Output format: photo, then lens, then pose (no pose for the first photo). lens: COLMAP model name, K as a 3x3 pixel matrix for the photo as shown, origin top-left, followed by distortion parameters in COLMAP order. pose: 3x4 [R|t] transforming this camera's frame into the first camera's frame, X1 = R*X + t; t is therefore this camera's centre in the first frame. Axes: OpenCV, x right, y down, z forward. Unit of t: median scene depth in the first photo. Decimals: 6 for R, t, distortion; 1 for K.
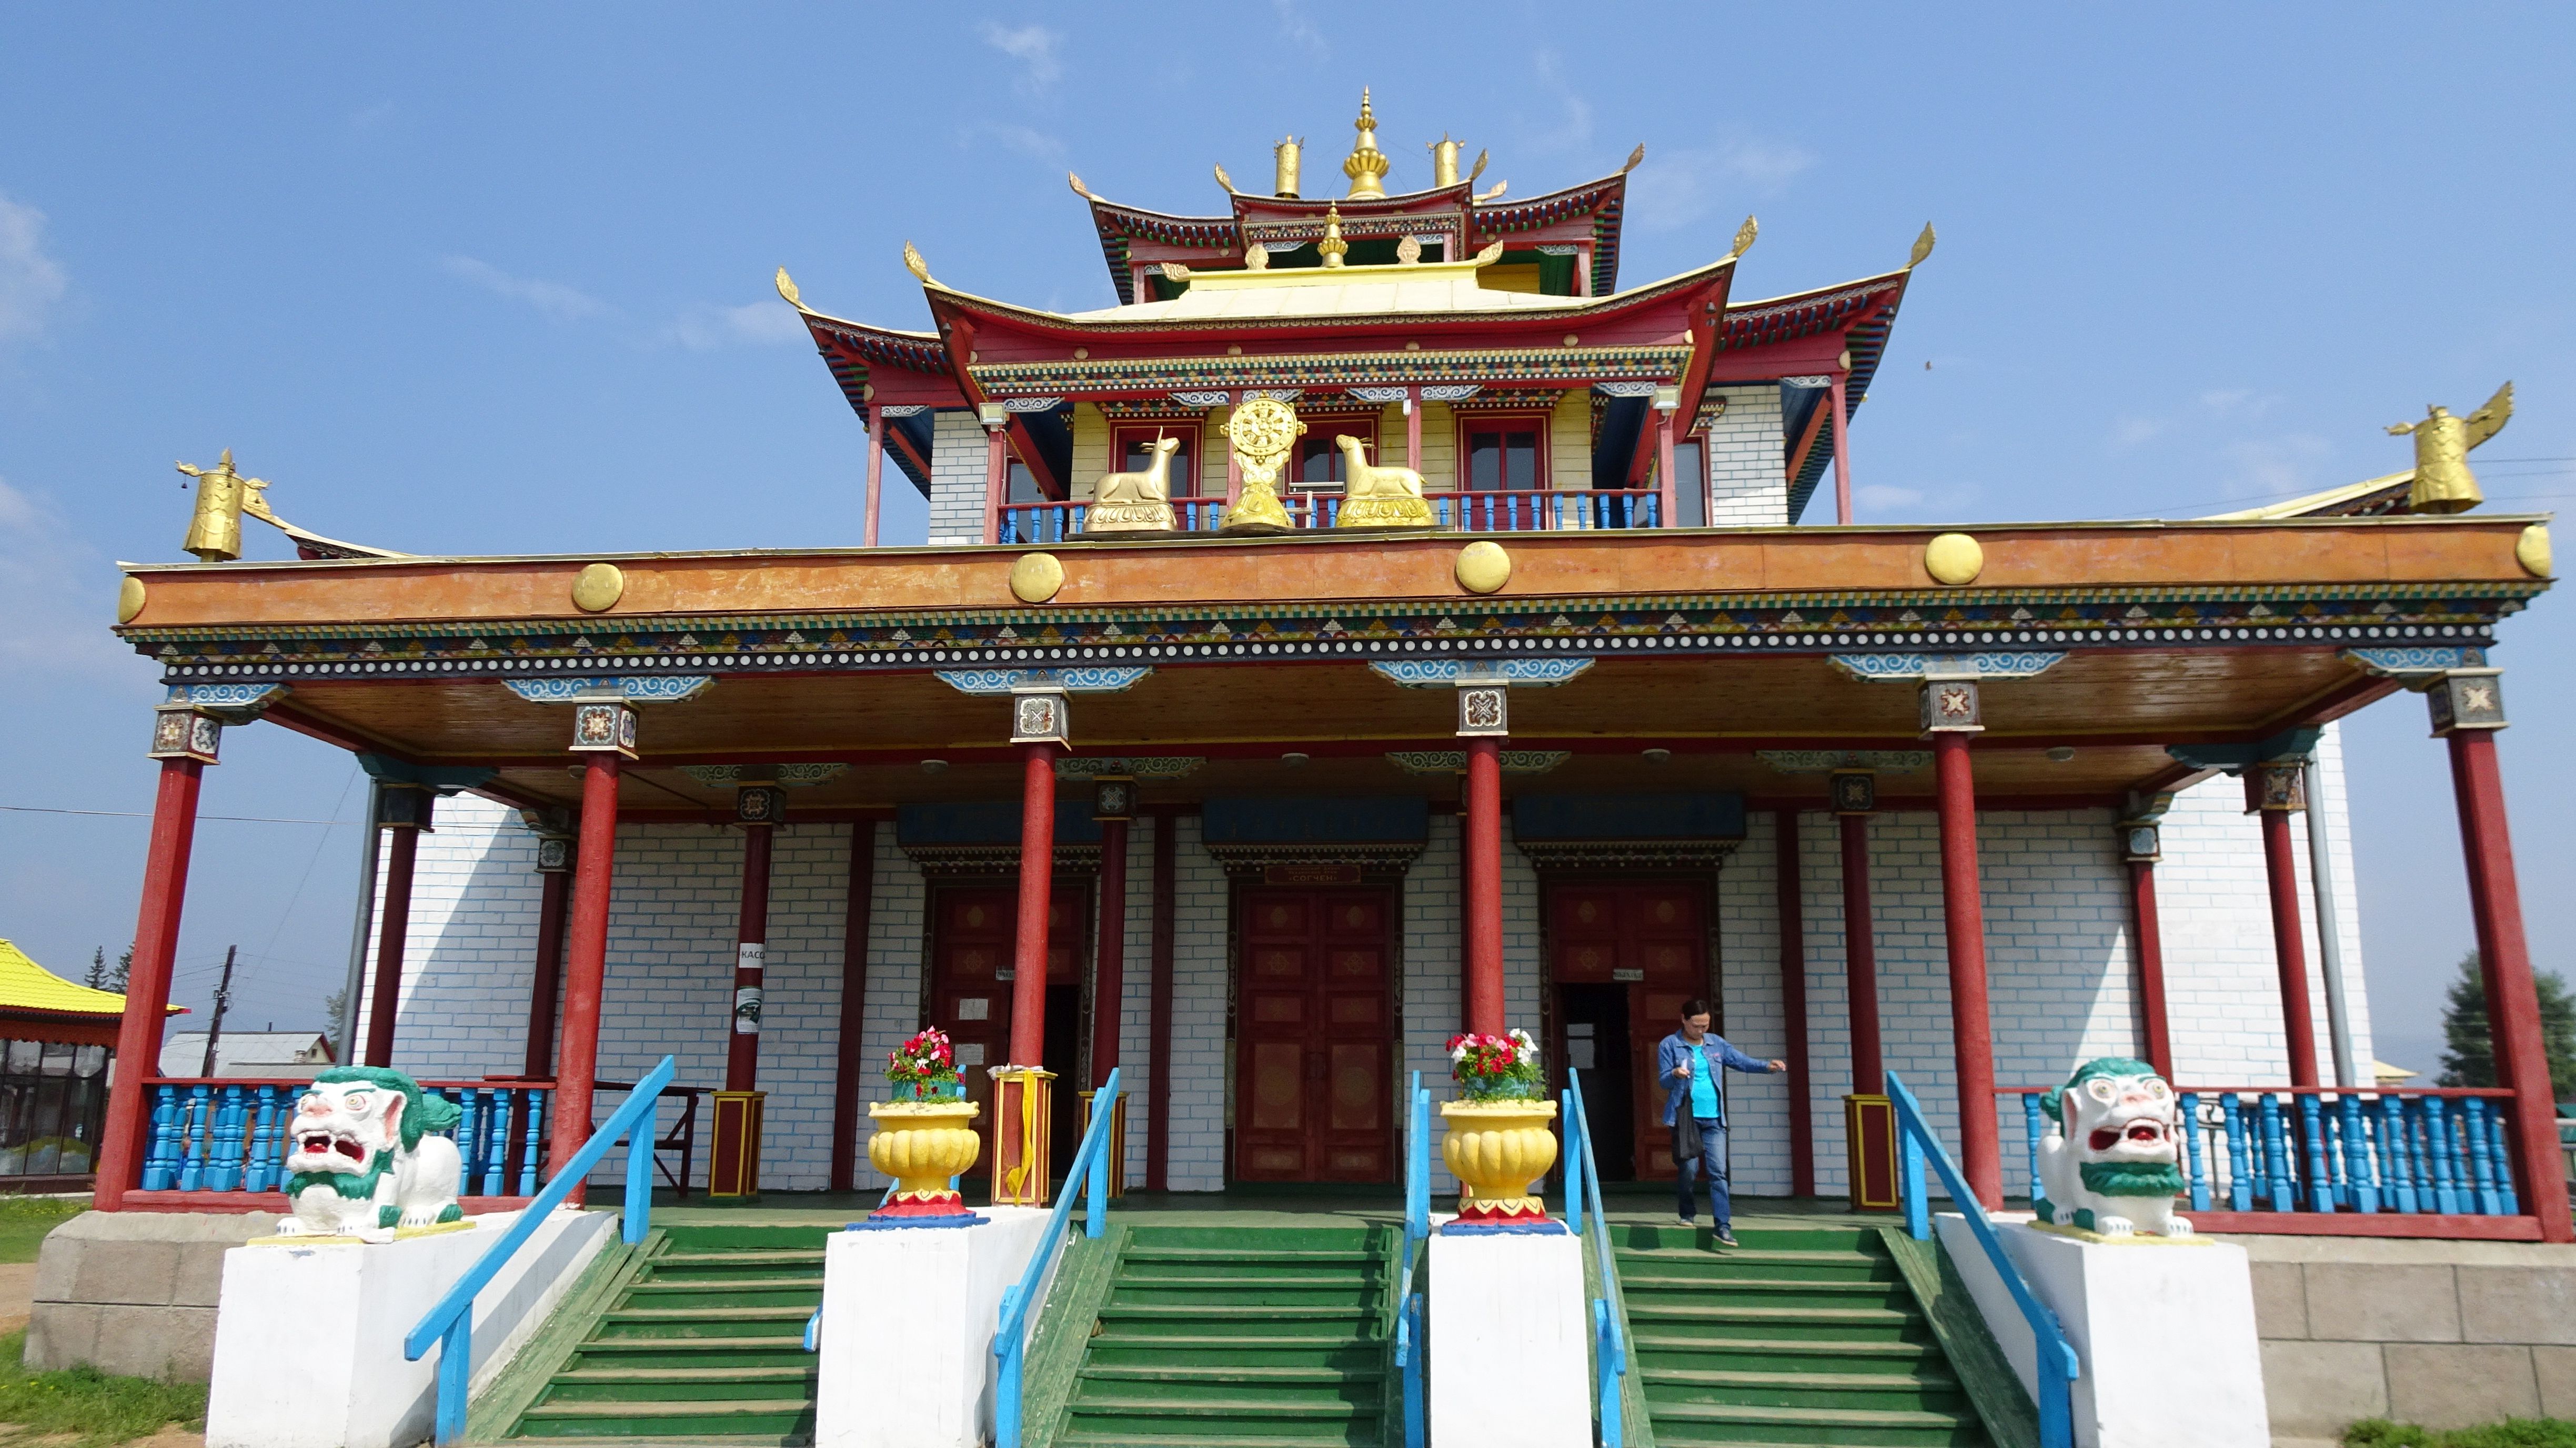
lens RADIAL K [[1821.9, 0, 1283.1], [0, 1821.9, 710.2], [0, 0, 1]] dist [0.009474, 0.004197]
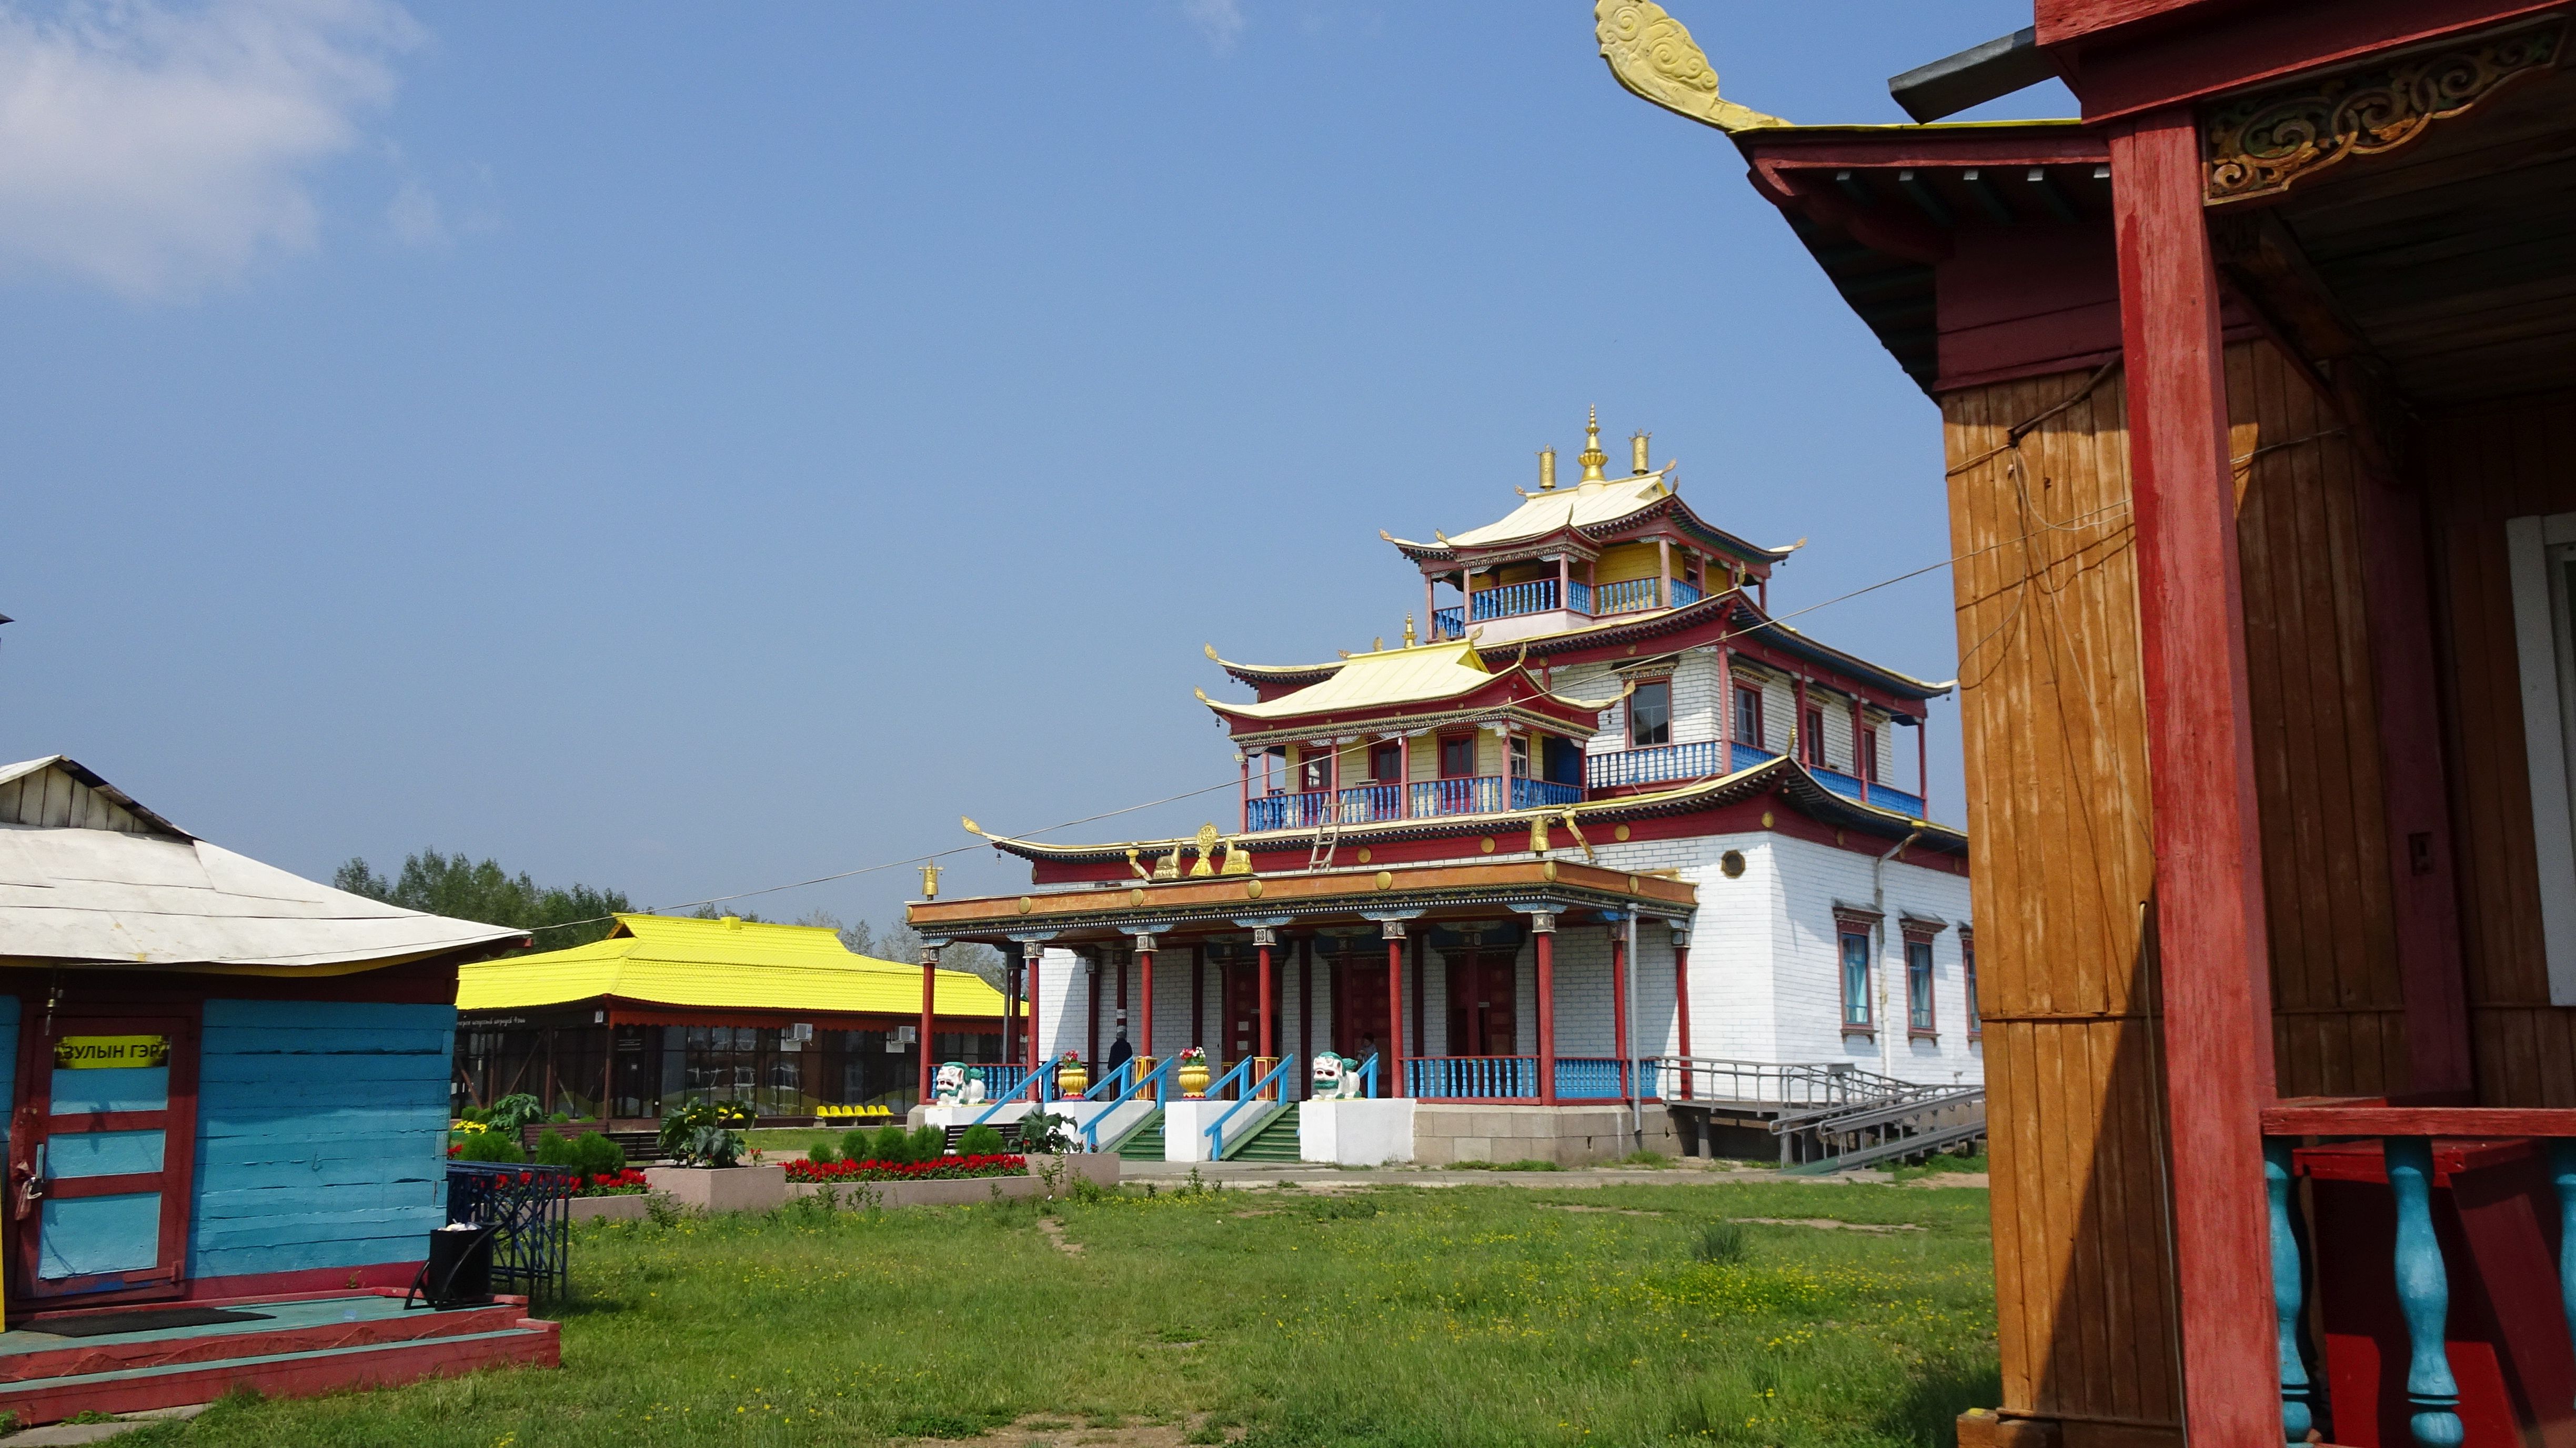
lens RADIAL K [[2203.1, 0, 1288.6], [0, 2203.1, 727.8], [0, 0, 1]] dist [-0.001118, 0.000553]
pose [[0.865202, -0.091023, -0.493093, 1.805039], [0.123370, 0.991799, 0.033389, -0.417925], [0.486010, -0.089721, 0.869336, -1.919086]]
